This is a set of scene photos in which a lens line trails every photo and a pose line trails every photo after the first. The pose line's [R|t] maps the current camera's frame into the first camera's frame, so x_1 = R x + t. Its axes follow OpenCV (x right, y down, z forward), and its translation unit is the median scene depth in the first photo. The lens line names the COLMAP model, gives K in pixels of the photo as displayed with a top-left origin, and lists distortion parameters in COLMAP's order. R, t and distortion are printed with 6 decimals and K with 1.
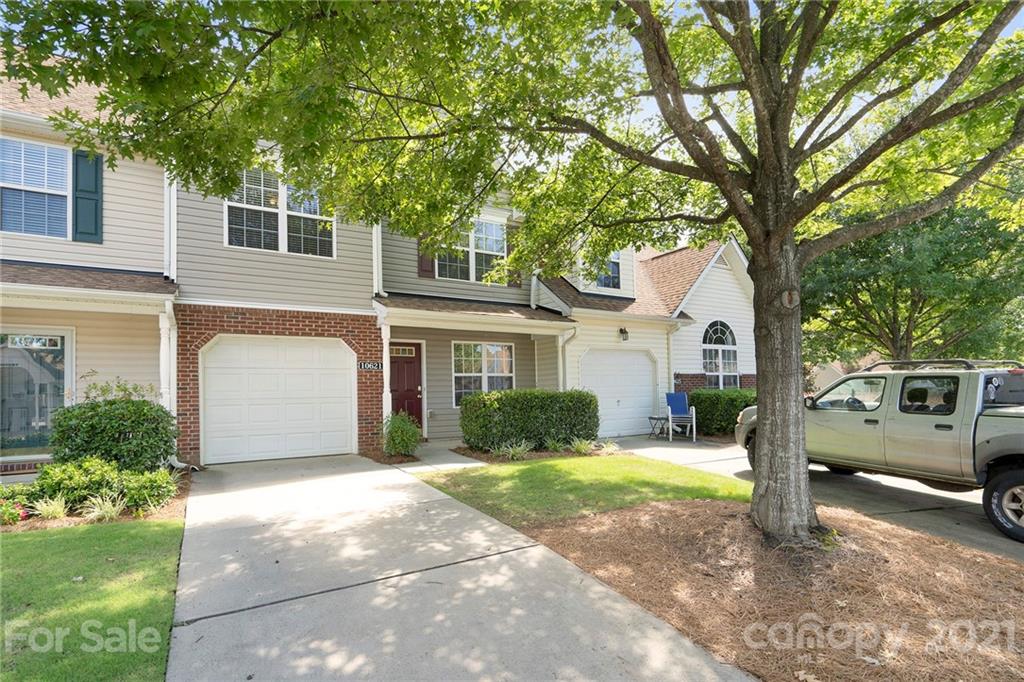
lens RADIAL K [[466.6, 0, 517.3], [0, 466.6, 349.6], [0, 0, 1]] dist [-0.001973, -0.000073]
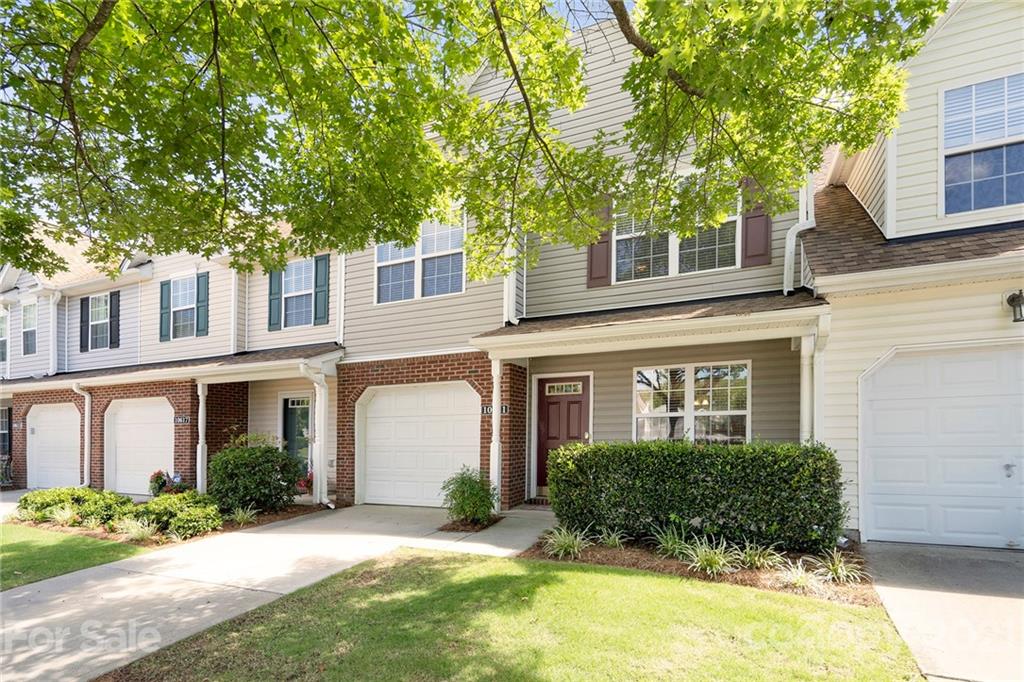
lens RADIAL K [[481.8, 0, 564.0], [0, 481.8, 414.5], [0, 0, 1]] dist [-0.000141, 0.000246]
pose [[0.592681, -0.022754, -0.805116, 0.504148], [0.072905, 0.997013, 0.025491, 0.033147], [0.802131, -0.073805, 0.592570, 0.630474]]
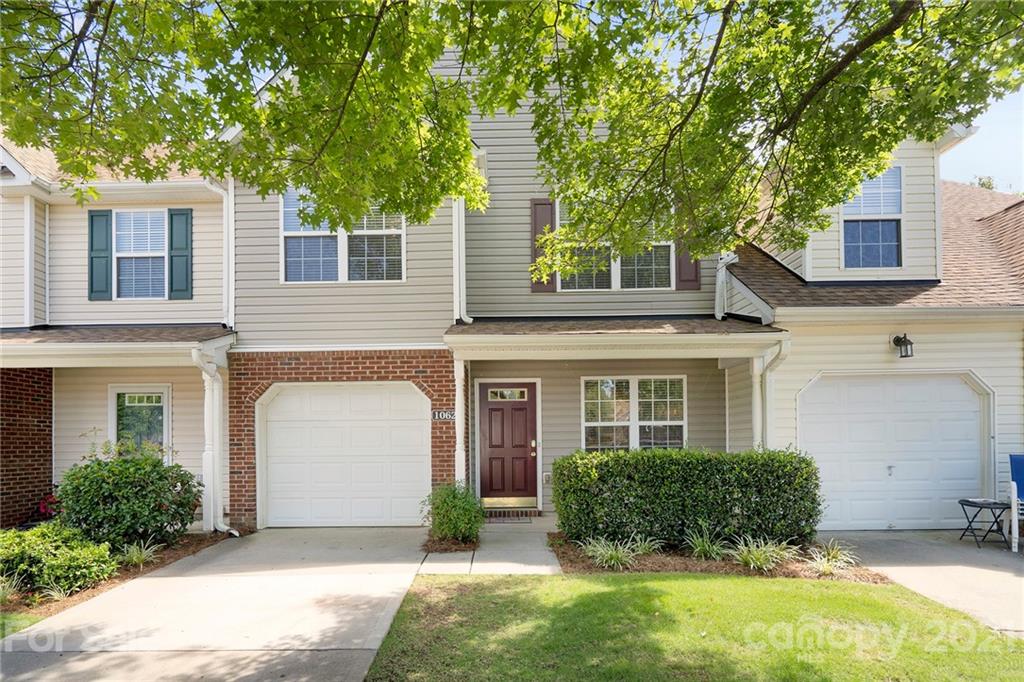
lens RADIAL K [[485.8, 0, 511.3], [0, 485.8, 423.9], [0, 0, 1]] dist [-0.001043, 0.000034]
pose [[0.846281, -0.008933, -0.532662, 0.216558], [0.041742, 0.997897, 0.049584, 0.015267], [0.531099, -0.064196, 0.844874, 0.411286]]
